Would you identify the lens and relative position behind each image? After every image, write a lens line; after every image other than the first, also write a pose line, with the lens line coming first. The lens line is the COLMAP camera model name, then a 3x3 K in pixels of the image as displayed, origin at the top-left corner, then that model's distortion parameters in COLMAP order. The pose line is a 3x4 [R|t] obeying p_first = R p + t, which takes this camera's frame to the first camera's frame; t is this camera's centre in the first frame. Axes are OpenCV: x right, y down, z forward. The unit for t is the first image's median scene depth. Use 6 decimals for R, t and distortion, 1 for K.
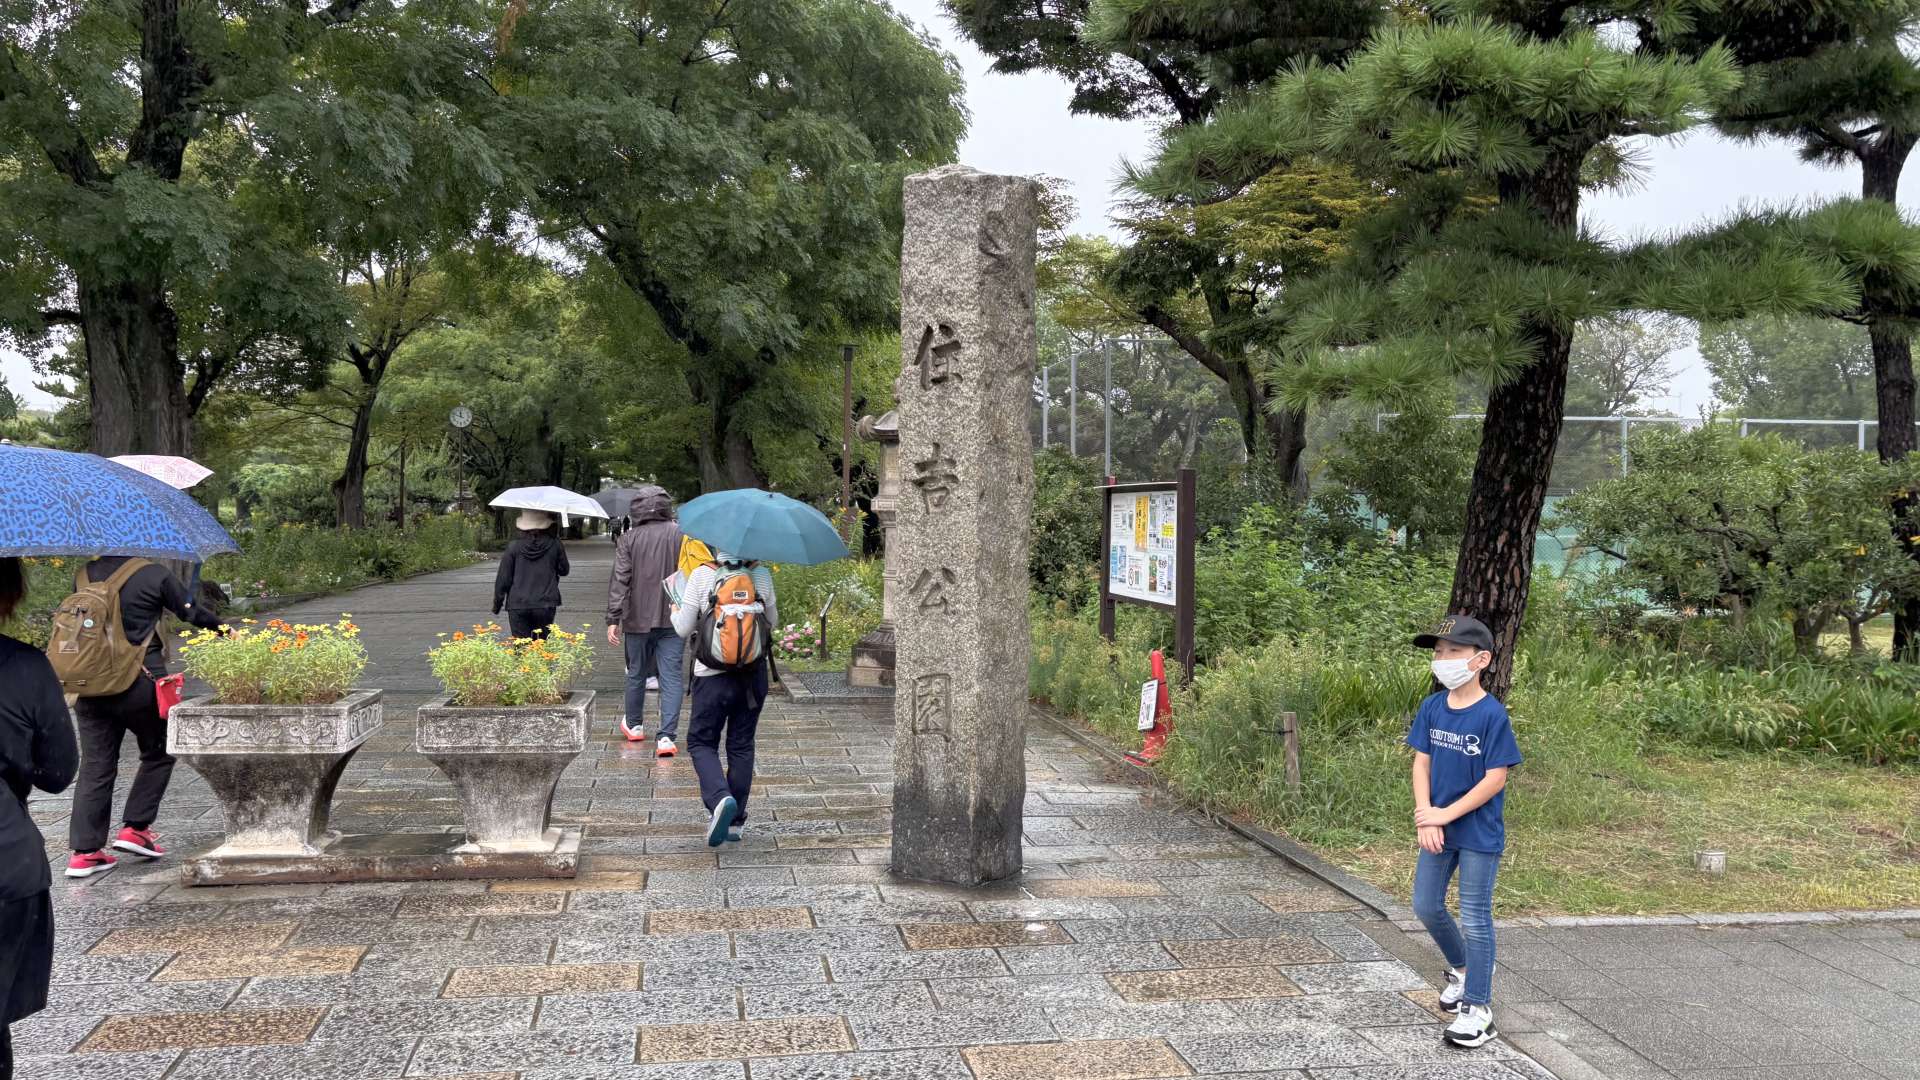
lens RADIAL K [[1401.7, 0, 960.0], [0, 1401.7, 540.0], [0, 0, 1]] dist [-0.003919, -0.000988]
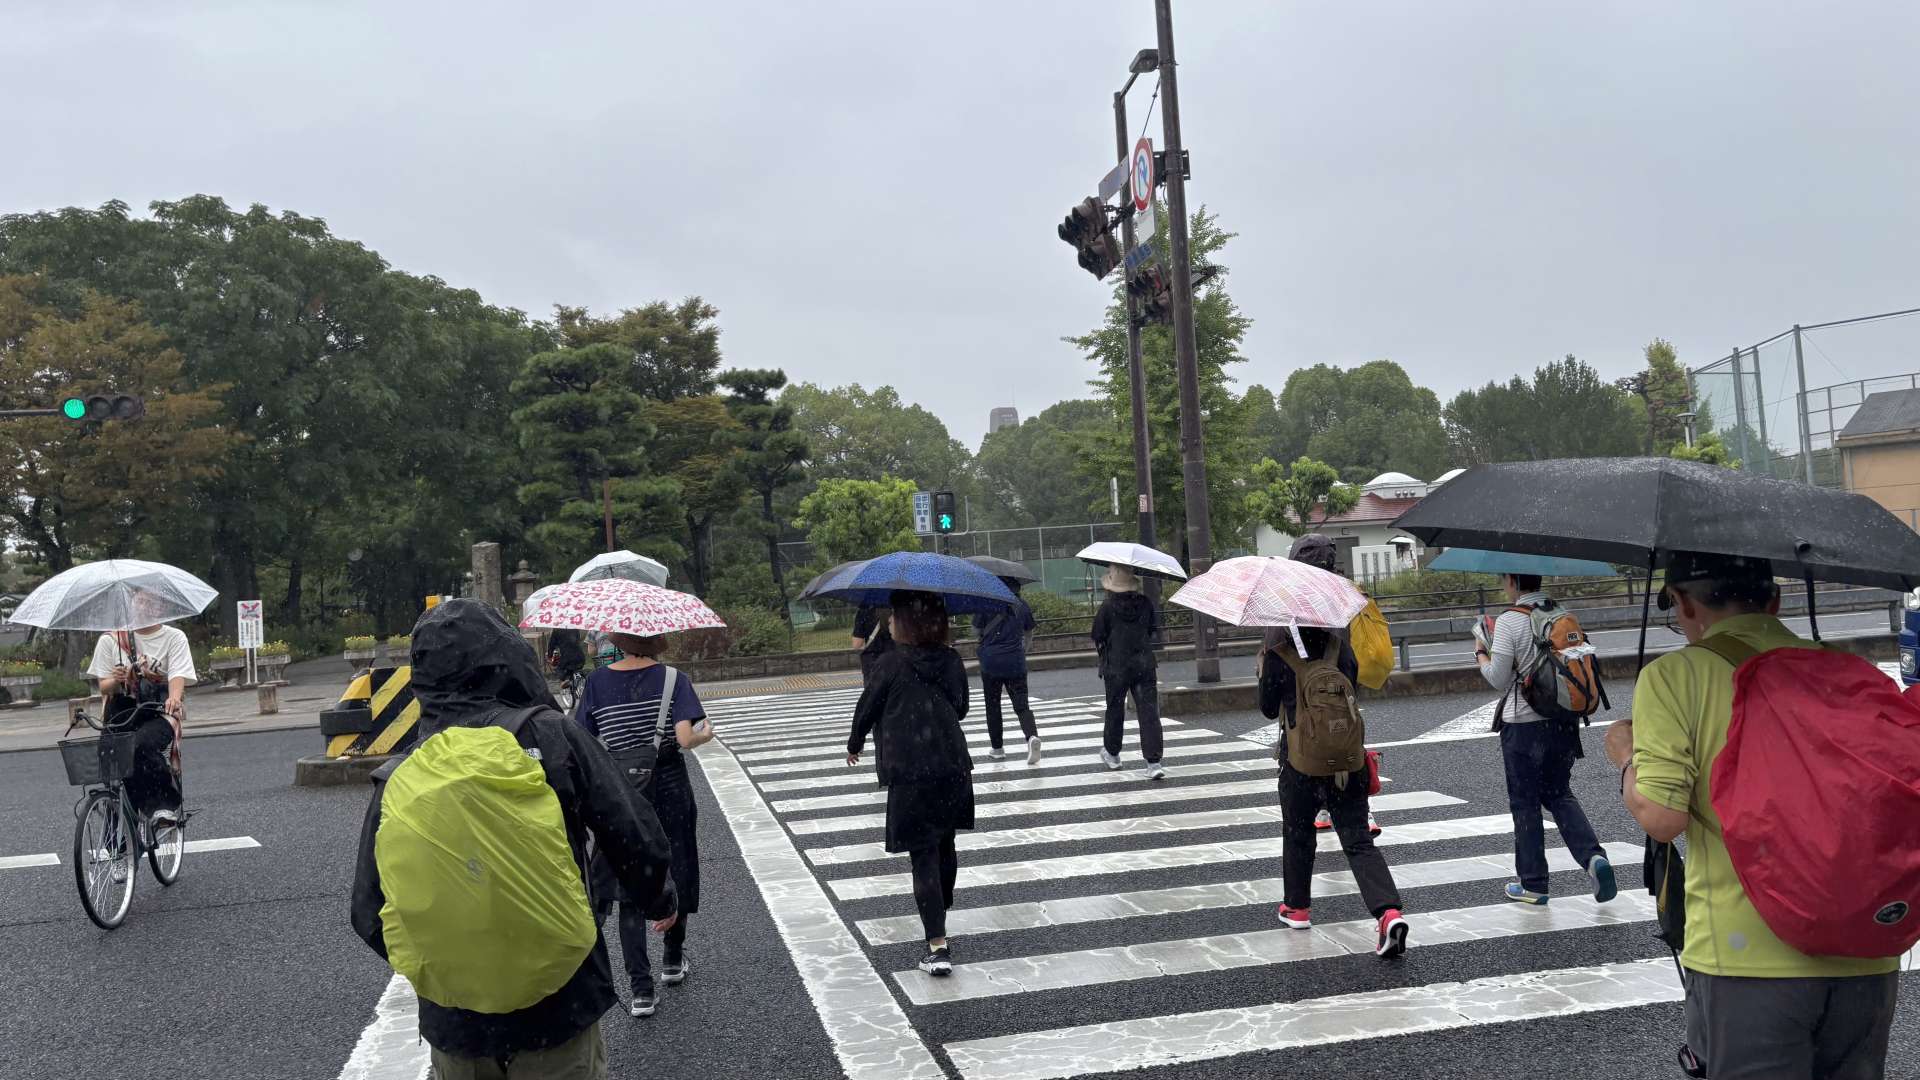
lens RADIAL K [[1401.7, 0, 960.0], [0, 1401.7, 540.0], [0, 0, 1]] dist [-0.003919, -0.000988]
pose [[0.993682, -0.075761, 0.082802, 0.656329], [0.079143, 0.996125, -0.038349, 0.035700], [-0.079576, 0.044660, 0.995828, -2.145378]]
